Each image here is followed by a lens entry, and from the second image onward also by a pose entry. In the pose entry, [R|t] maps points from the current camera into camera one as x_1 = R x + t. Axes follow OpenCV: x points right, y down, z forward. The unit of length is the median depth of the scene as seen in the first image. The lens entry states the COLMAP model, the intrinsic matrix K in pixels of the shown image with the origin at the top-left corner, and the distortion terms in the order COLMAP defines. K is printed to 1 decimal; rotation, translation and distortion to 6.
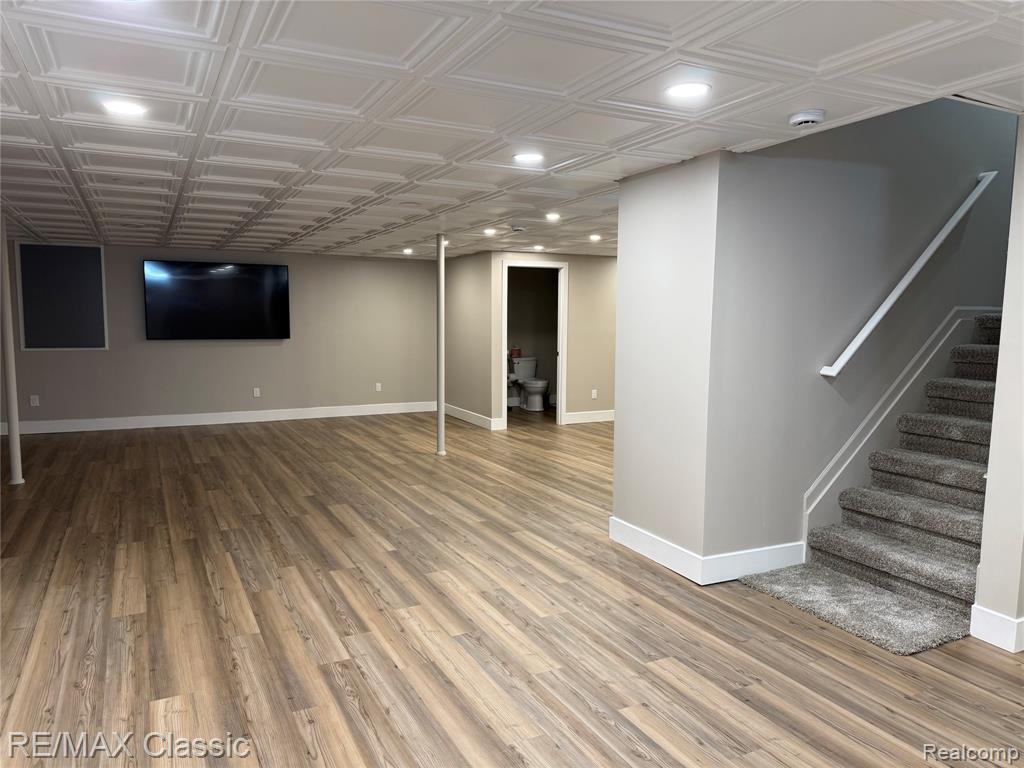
lens RADIAL K [[712.0, 0, 517.5], [0, 712.0, 384.5], [0, 0, 1]] dist [0.126476, -0.177241]
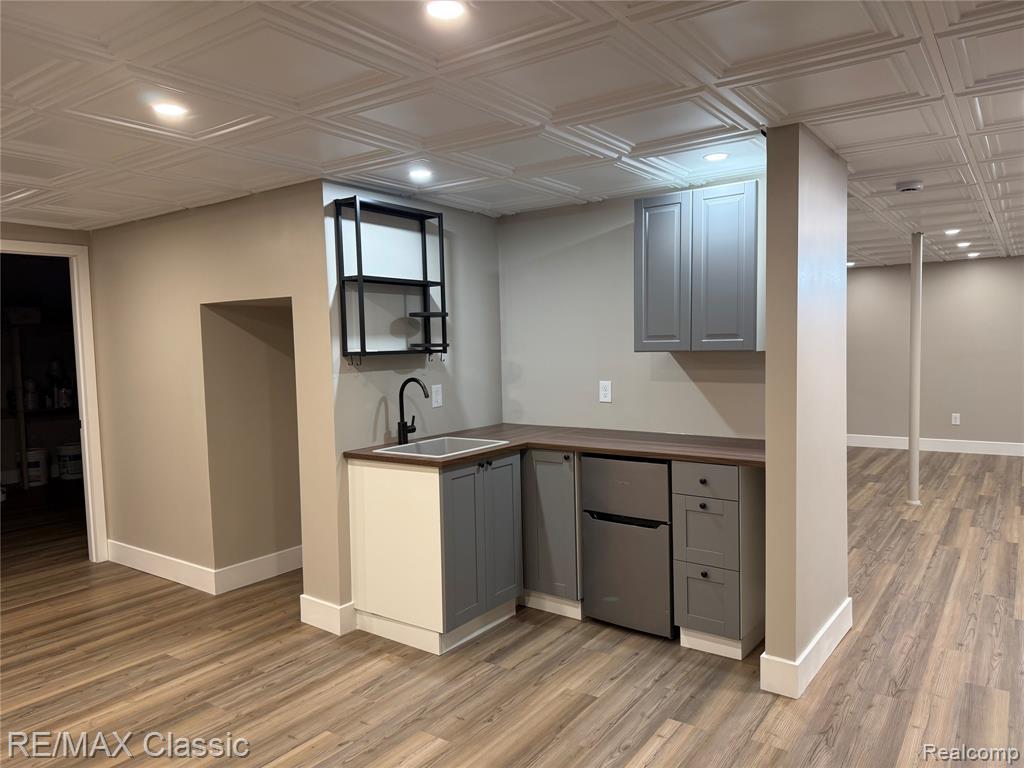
lens RADIAL K [[720.0, 0, 514.7], [0, 720.0, 382.9], [0, 0, 1]] dist [0.063126, -0.069578]
pose [[-0.457255, -0.050021, 0.887928, -0.344210], [0.101301, 0.988989, 0.107881, -0.166124], [-0.883547, 0.139277, -0.447153, 1.654365]]
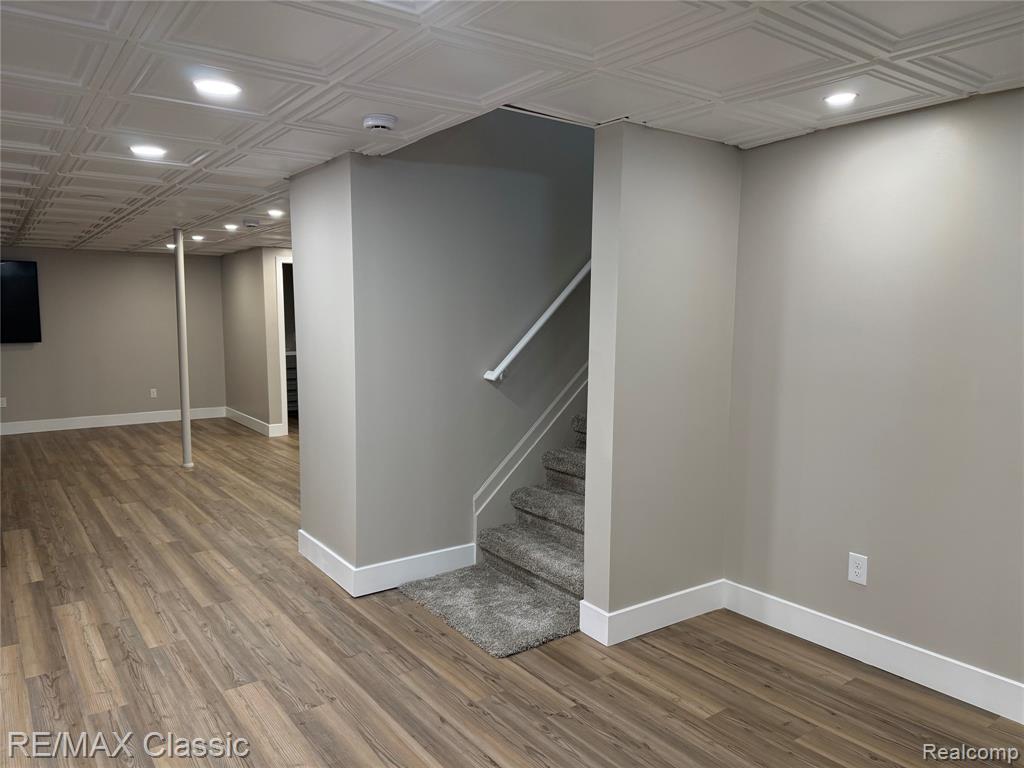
lens RADIAL K [[720.0, 0, 514.7], [0, 720.0, 382.9], [0, 0, 1]] dist [0.063126, -0.069578]
pose [[0.987339, -0.022374, 0.157037, 0.301569], [0.021837, 0.999748, 0.005144, -0.011275], [-0.157113, -0.001650, 0.987579, -0.001630]]
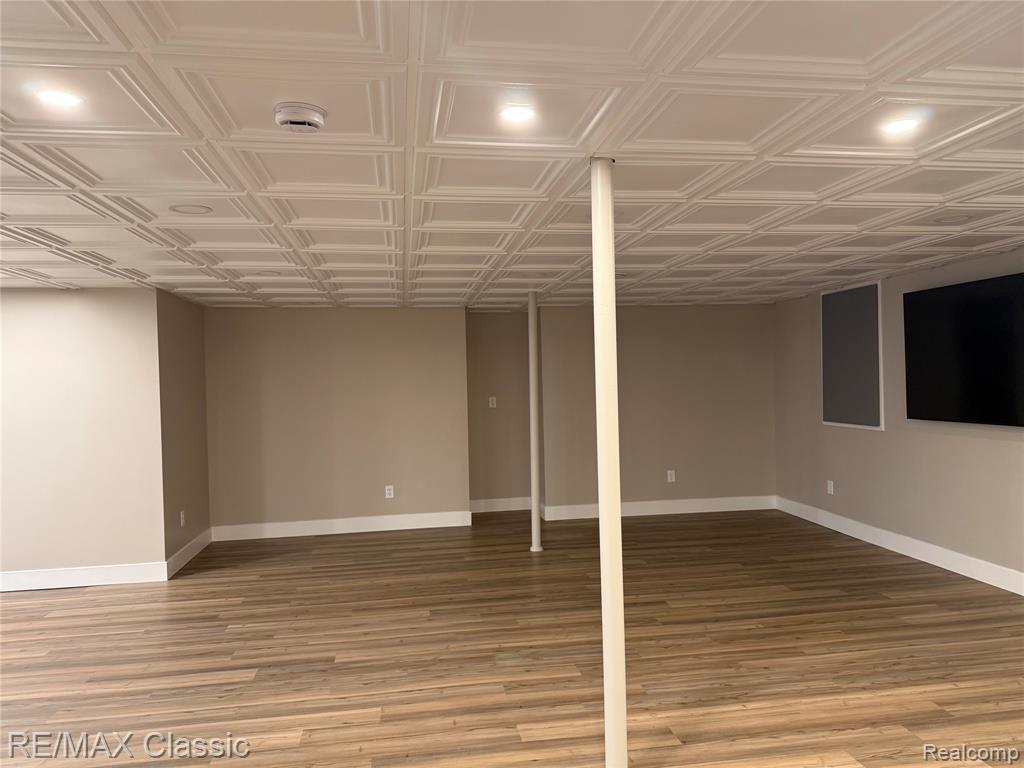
lens RADIAL K [[720.0, 0, 514.7], [0, 720.0, 382.9], [0, 0, 1]] dist [0.063126, -0.069578]
pose [[-0.323651, 0.001912, -0.946175, 0.425522], [-0.065087, 0.997584, 0.024280, -0.185823], [0.943935, 0.069441, -0.322745, 1.913793]]
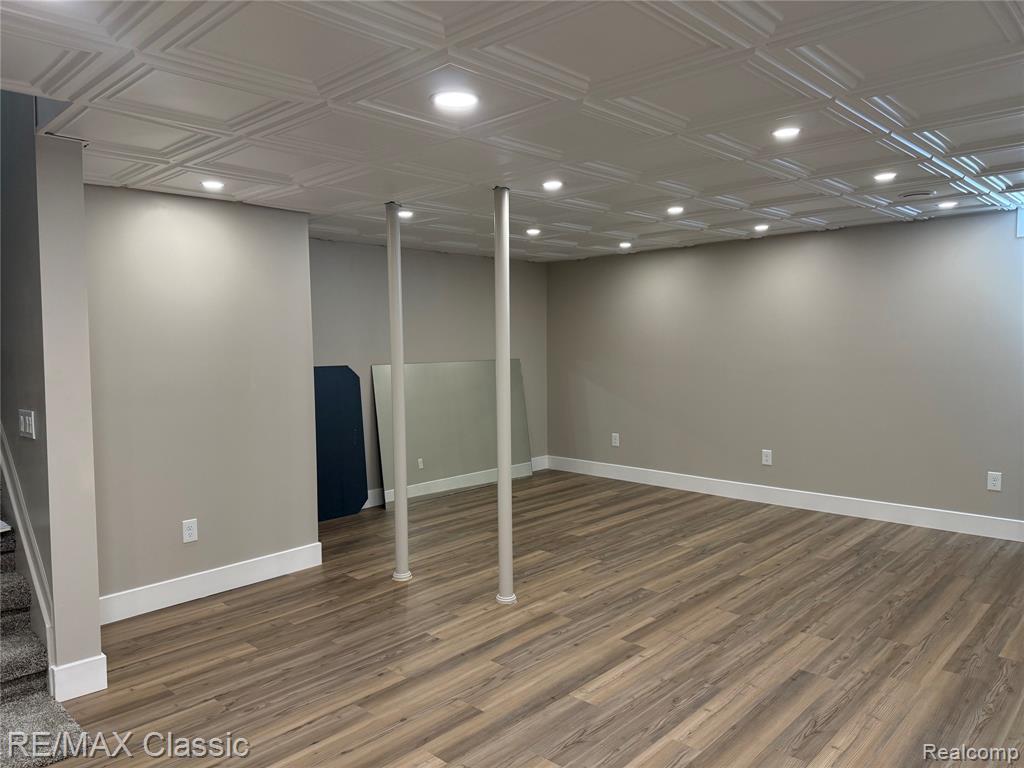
lens RADIAL K [[737.6, 0, 511.8], [0, 737.6, 416.9], [0, 0, 1]] dist [-0.004788, -0.002167]
pose [[-0.329766, -0.105247, 0.938178, -0.297435], [0.098775, 0.984465, 0.145159, -0.061304], [-0.938881, 0.140538, -0.314247, 0.567869]]
